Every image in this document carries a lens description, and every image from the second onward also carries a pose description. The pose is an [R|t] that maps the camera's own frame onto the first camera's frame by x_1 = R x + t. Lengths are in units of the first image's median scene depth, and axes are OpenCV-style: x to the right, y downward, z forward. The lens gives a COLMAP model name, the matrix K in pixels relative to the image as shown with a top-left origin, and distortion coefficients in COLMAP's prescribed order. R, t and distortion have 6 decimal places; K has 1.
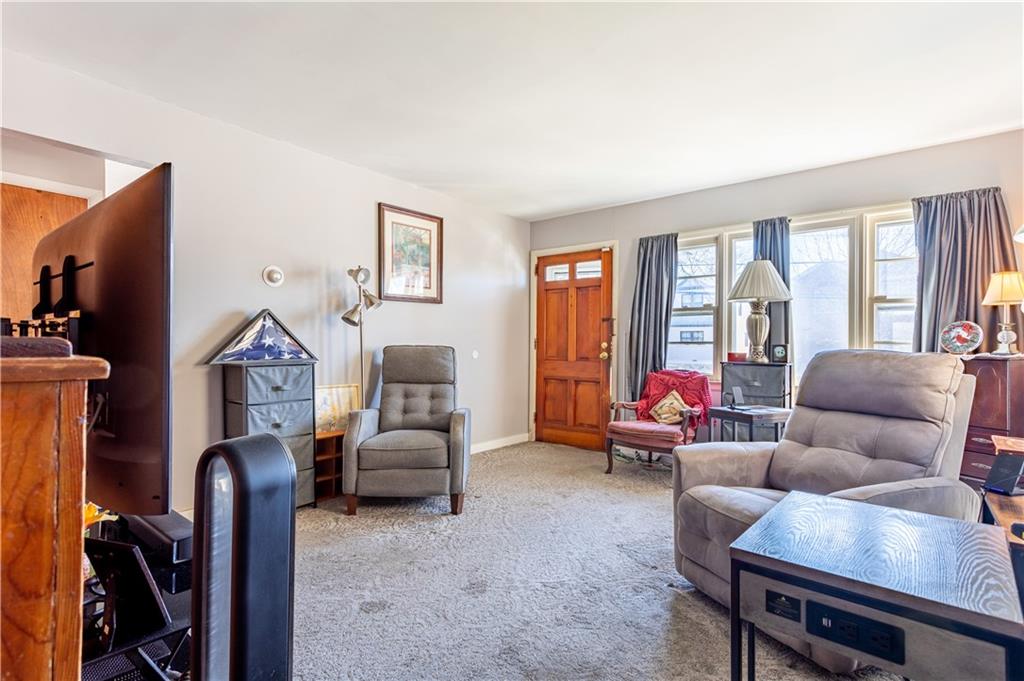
lens RADIAL K [[509.5, 0, 512.0], [0, 509.5, 340.5], [0, 0, 1]] dist [-0.000954, -0.000057]
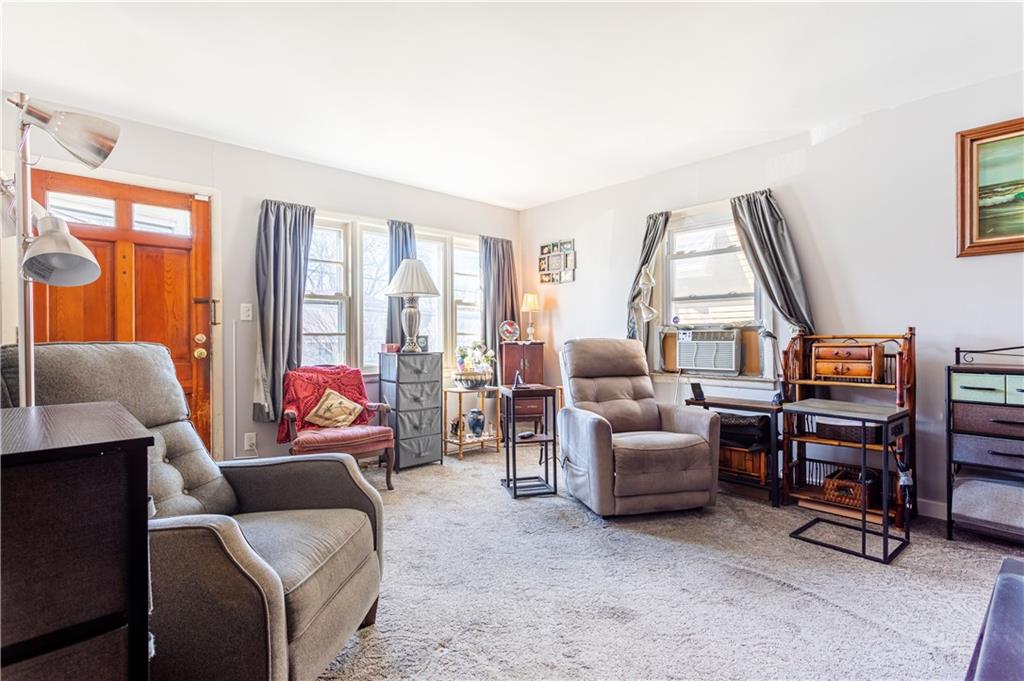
lens RADIAL K [[499.7, 0, 523.2], [0, 499.7, 339.8], [0, 0, 1]] dist [-0.000391, 0.000415]
pose [[0.120468, -0.013357, 0.992627, -0.479564], [-0.002768, 0.999901, 0.013791, 0.000685], [-0.992713, -0.004409, 0.120419, 0.544703]]
